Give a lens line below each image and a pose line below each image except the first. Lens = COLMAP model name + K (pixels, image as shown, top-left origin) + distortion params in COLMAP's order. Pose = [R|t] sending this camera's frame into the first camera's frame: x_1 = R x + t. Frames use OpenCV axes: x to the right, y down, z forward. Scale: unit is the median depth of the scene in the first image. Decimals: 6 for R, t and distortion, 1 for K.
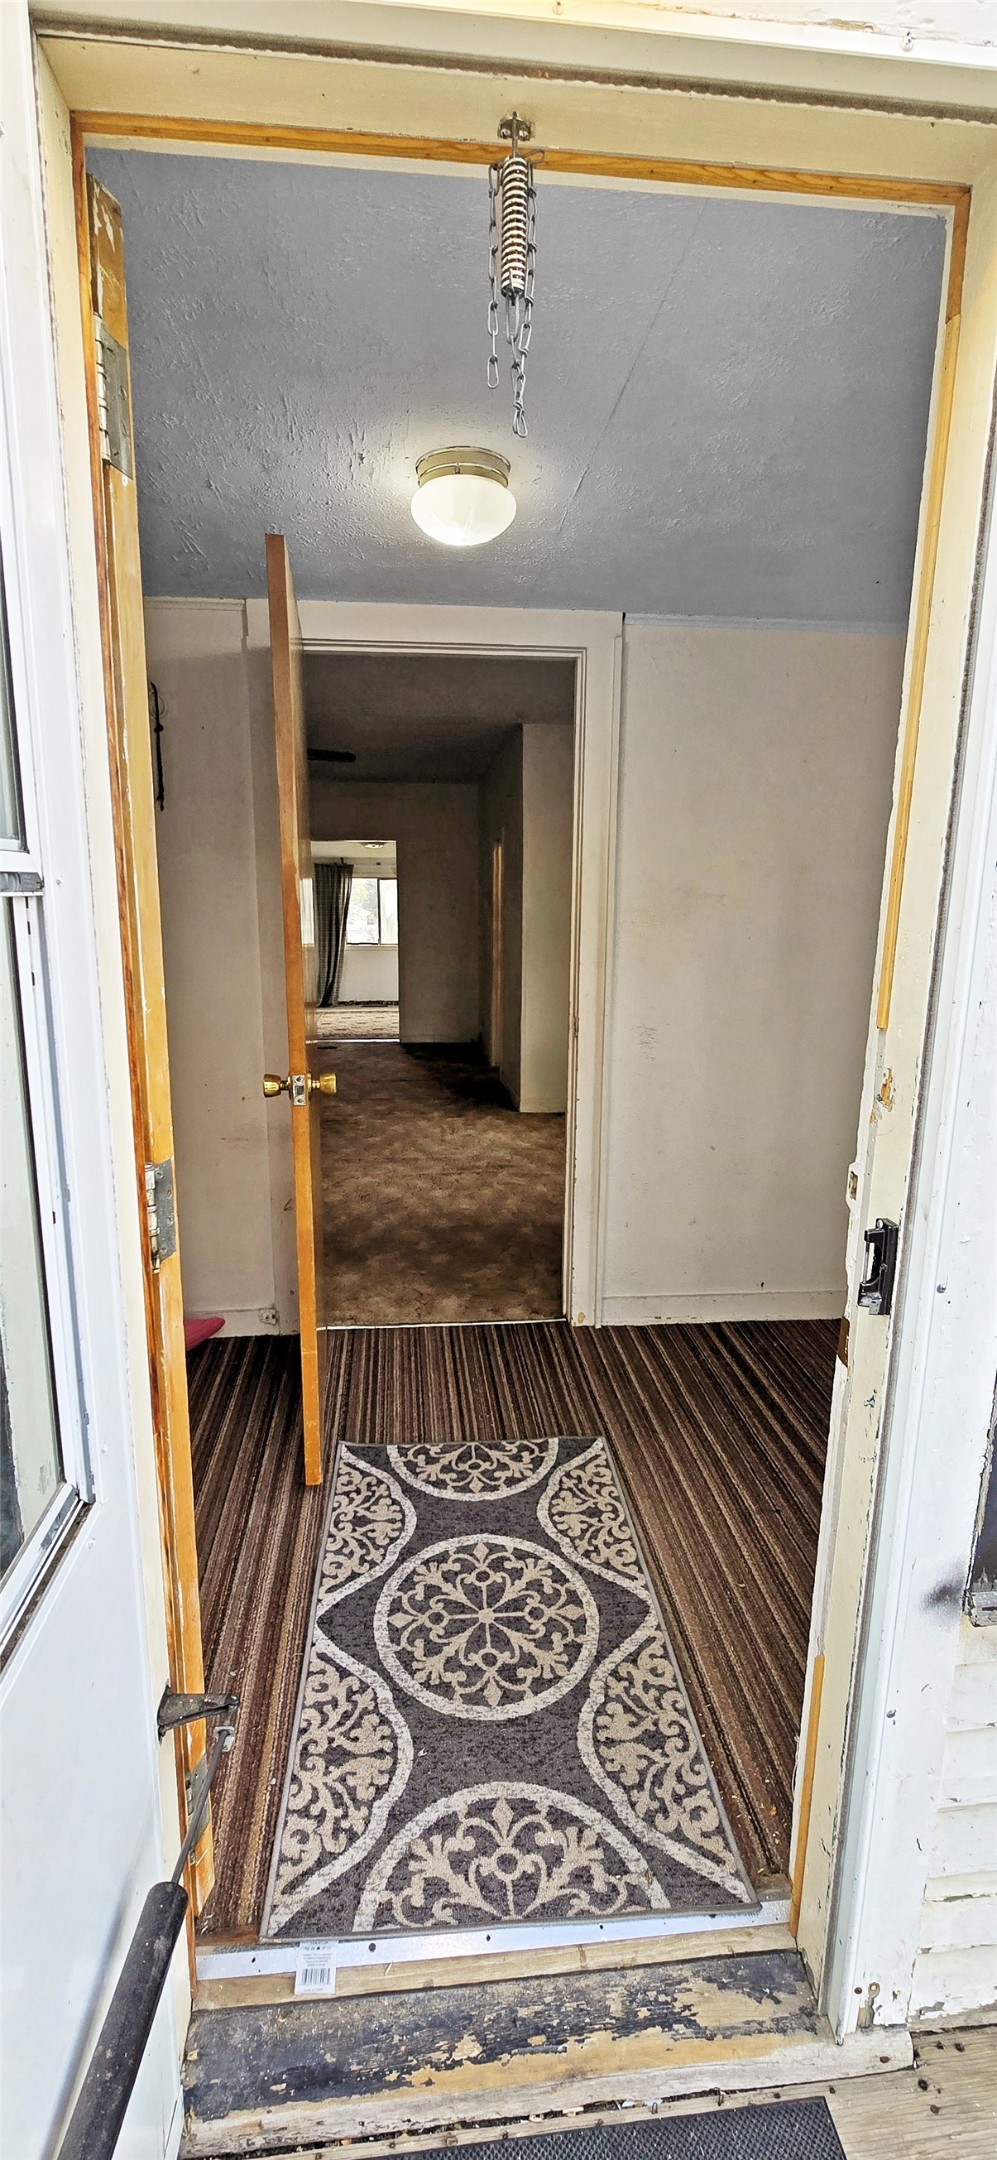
lens RADIAL K [[884.9, 0, 478.5], [0, 884.9, 1083.9], [0, 0, 1]] dist [-0.009510, 0.005968]
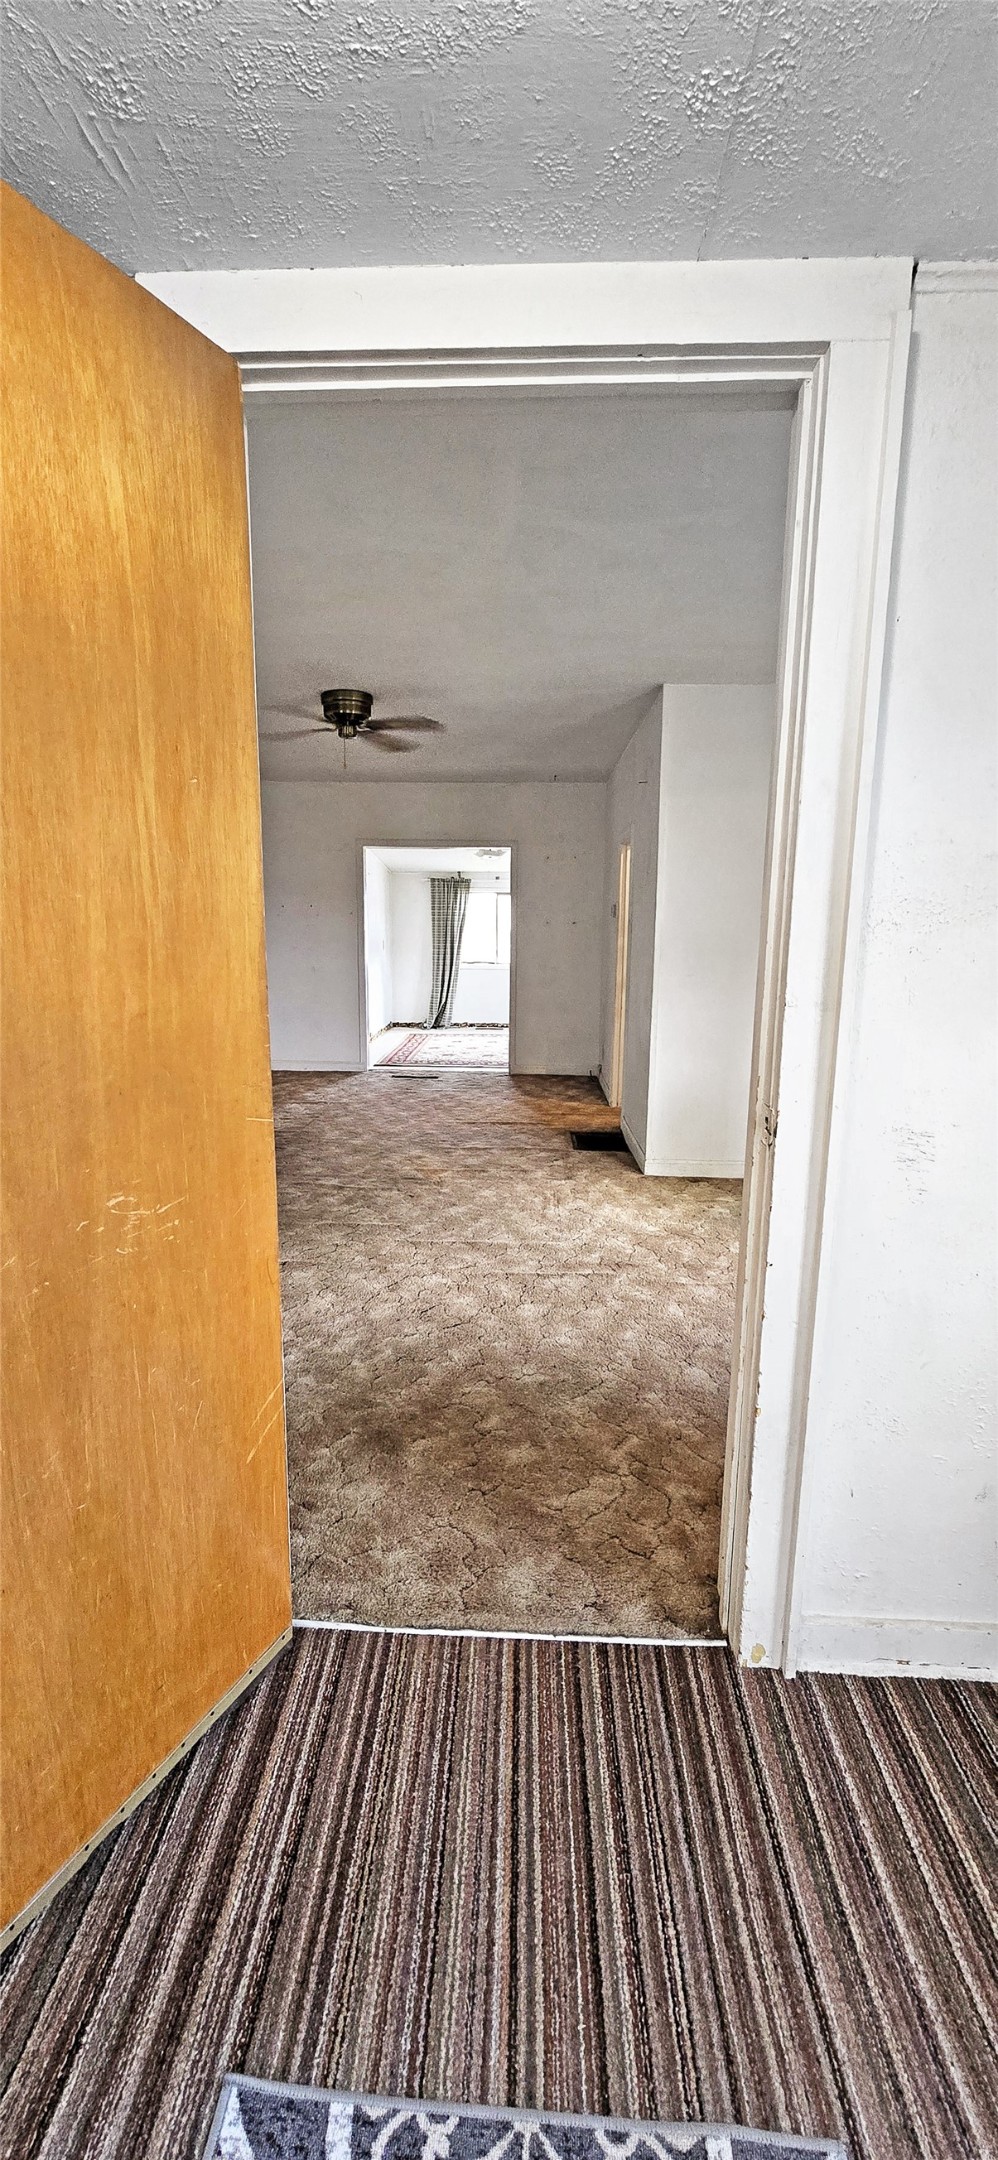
lens RADIAL K [[884.9, 0, 479.0], [0, 884.9, 1083.9], [0, 0, 1]] dist [-0.009510, 0.005968]
pose [[0.990357, 0.029932, -0.135269, 0.005918], [-0.032856, 0.999271, -0.019438, -0.042465], [0.134588, 0.023695, 0.990618, 0.265280]]
